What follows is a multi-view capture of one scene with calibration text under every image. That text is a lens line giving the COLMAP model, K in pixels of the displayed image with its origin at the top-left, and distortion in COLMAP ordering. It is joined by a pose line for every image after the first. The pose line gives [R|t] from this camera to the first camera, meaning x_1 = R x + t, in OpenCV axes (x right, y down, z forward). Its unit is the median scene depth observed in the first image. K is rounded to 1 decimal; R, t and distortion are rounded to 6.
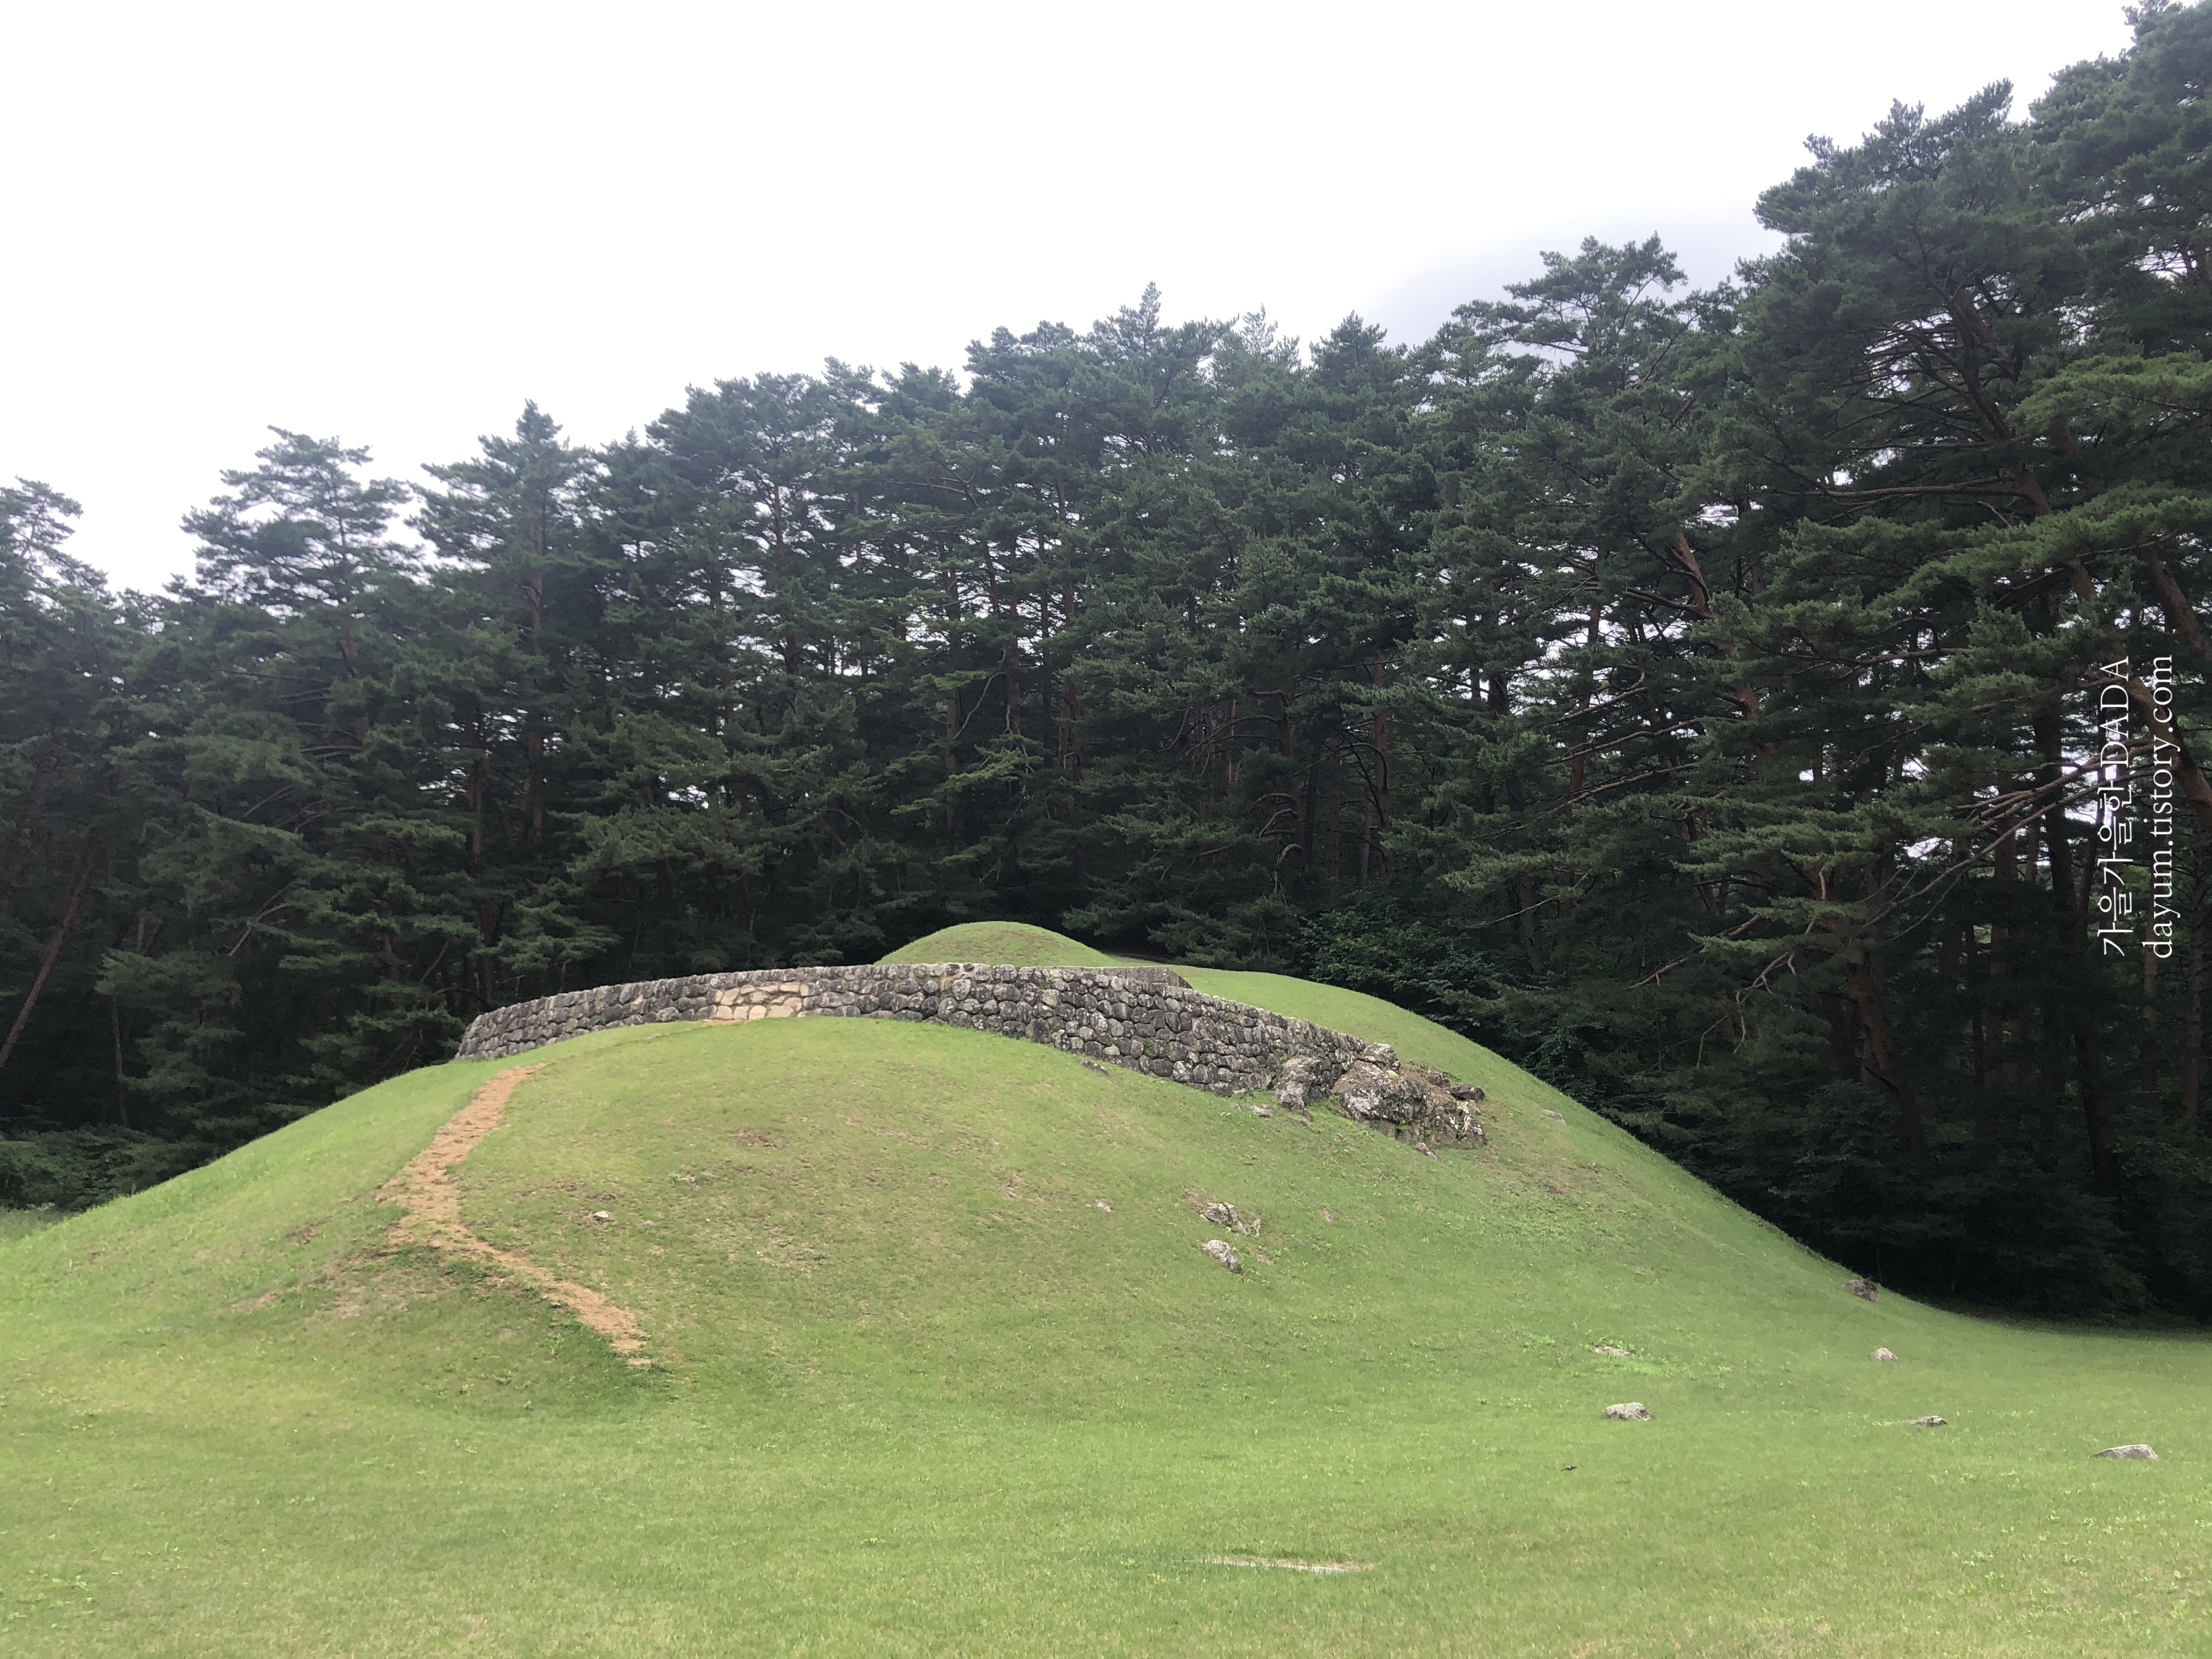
lens RADIAL K [[1840.7, 0, 1087.1], [0, 1840.7, 838.9], [0, 0, 1]] dist [0.027113, -0.005938]
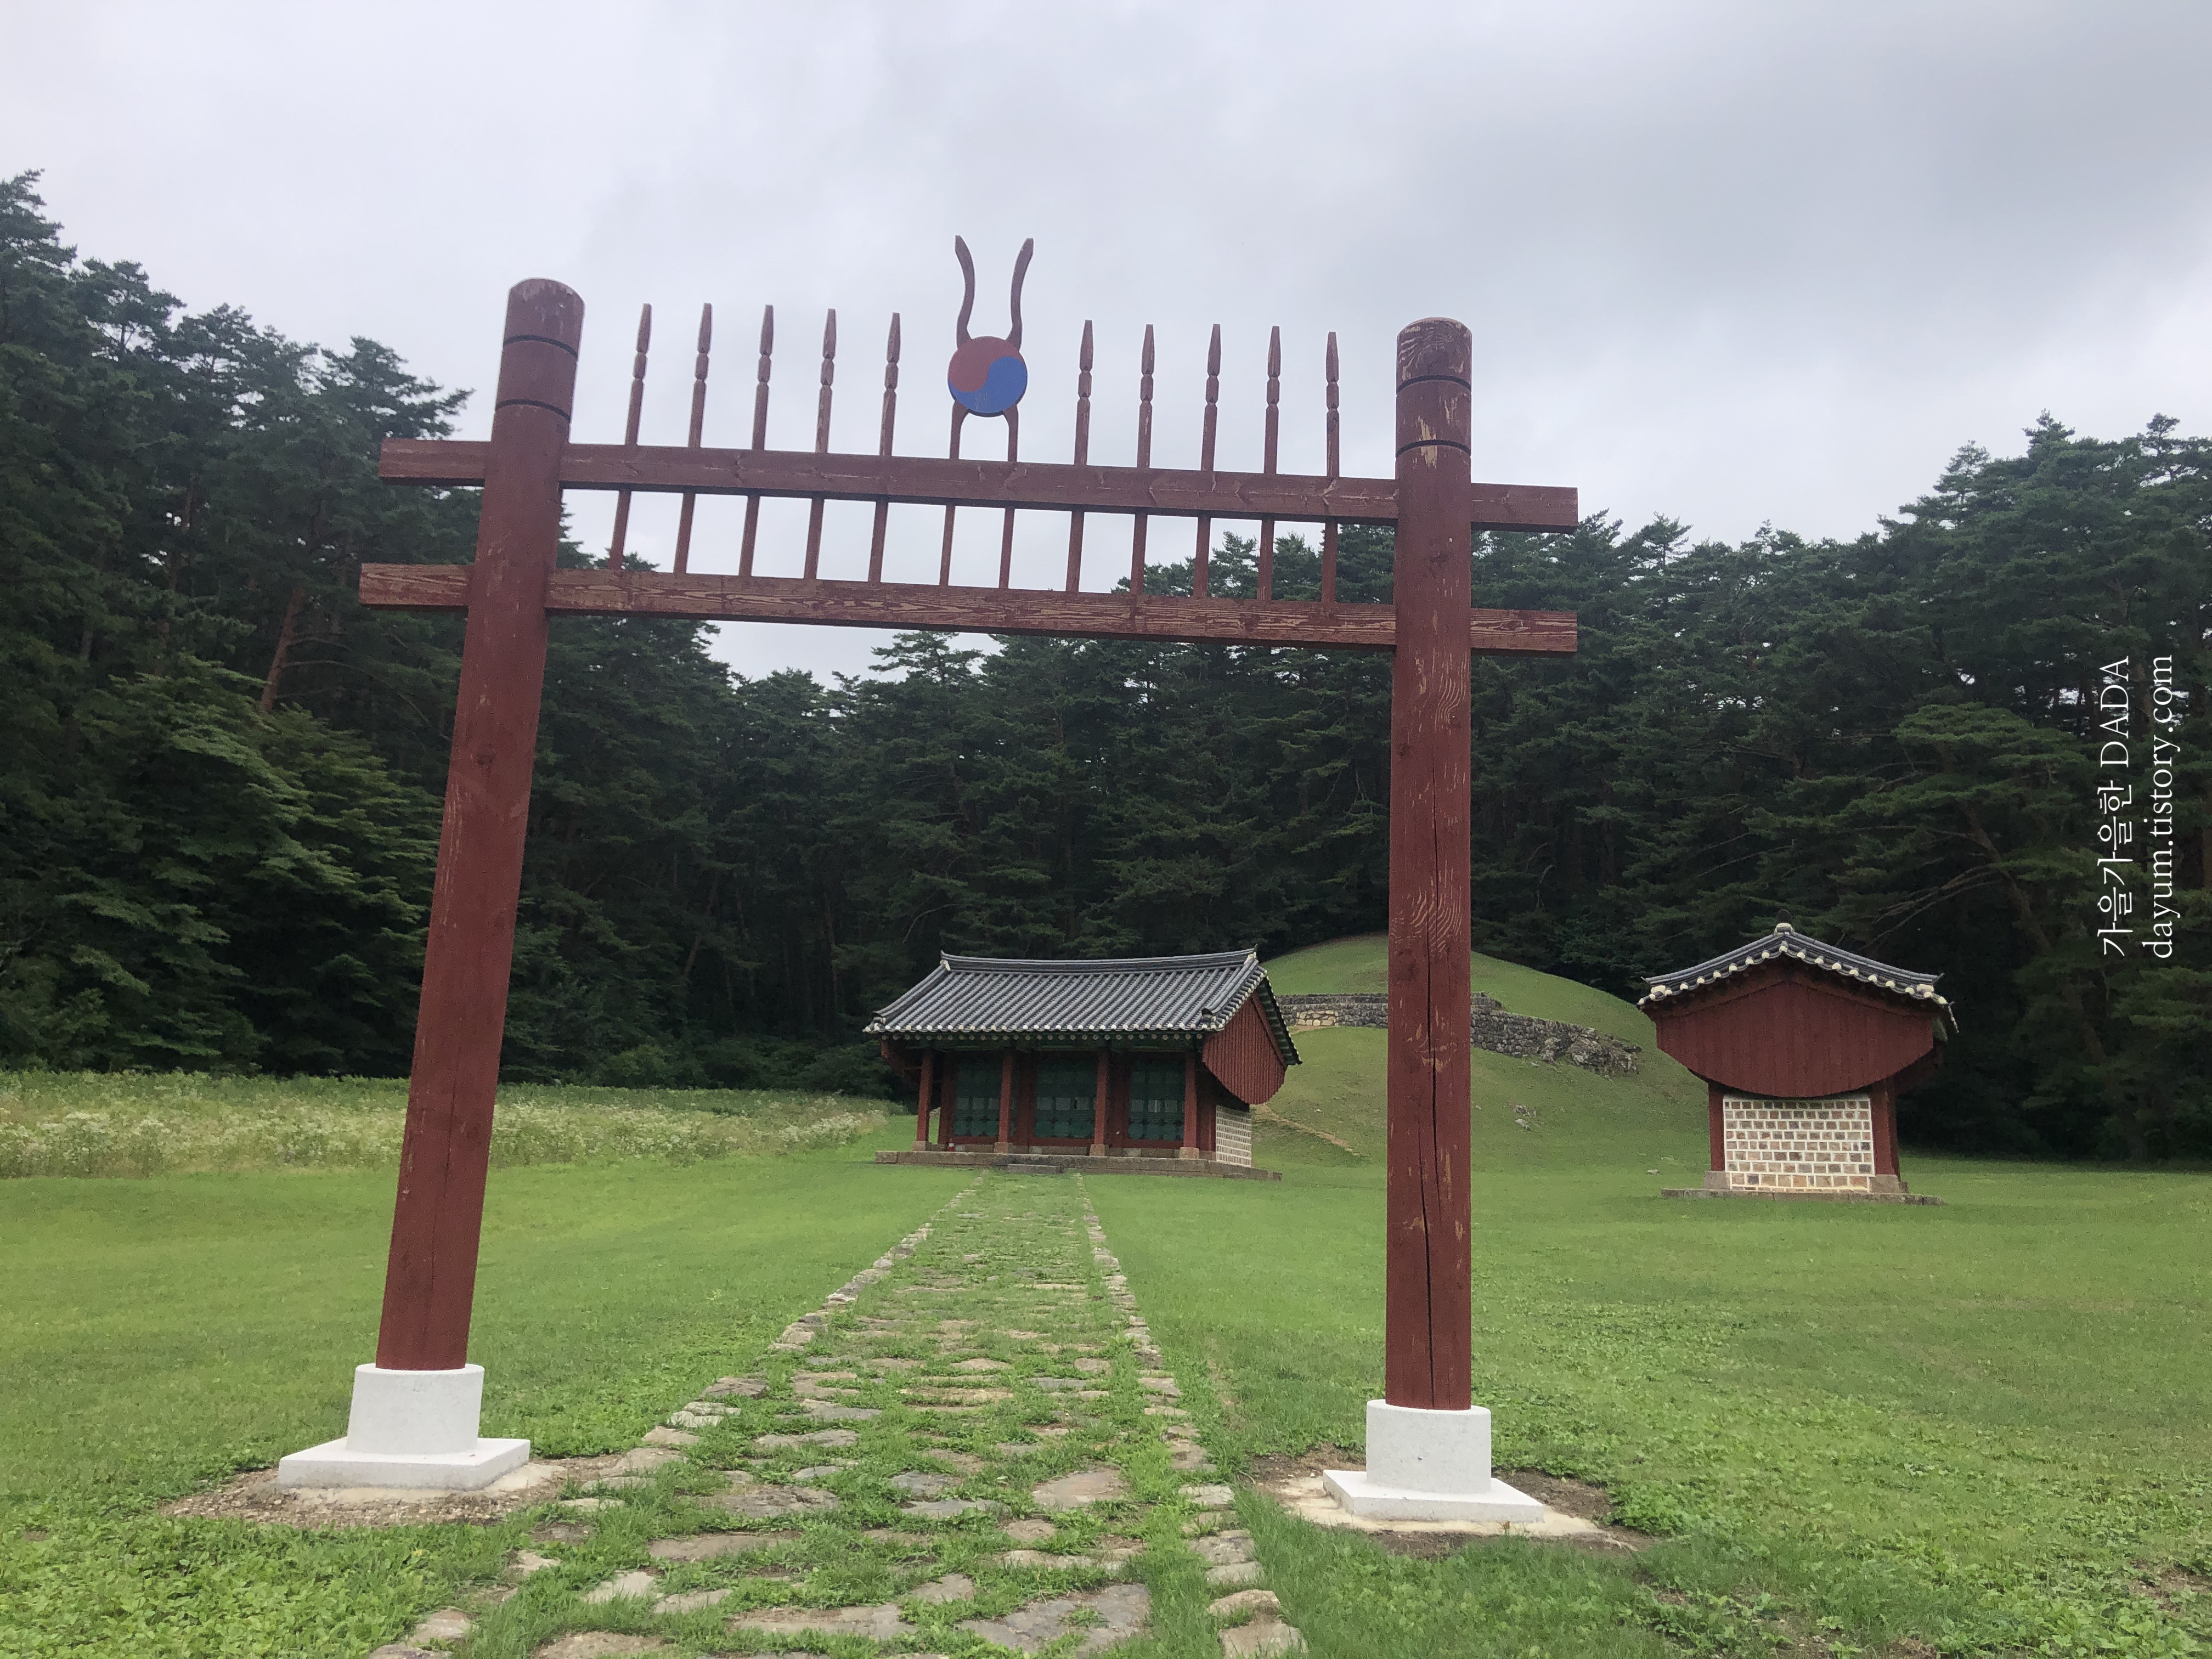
lens RADIAL K [[1840.7, 0, 1087.1], [0, 1840.7, 838.9], [0, 0, 1]] dist [0.027113, -0.005938]
pose [[0.990687, -0.020168, -0.134660, -0.075028], [0.029939, 0.997031, 0.070938, -0.160998], [0.132829, -0.074309, 0.988349, -0.692791]]
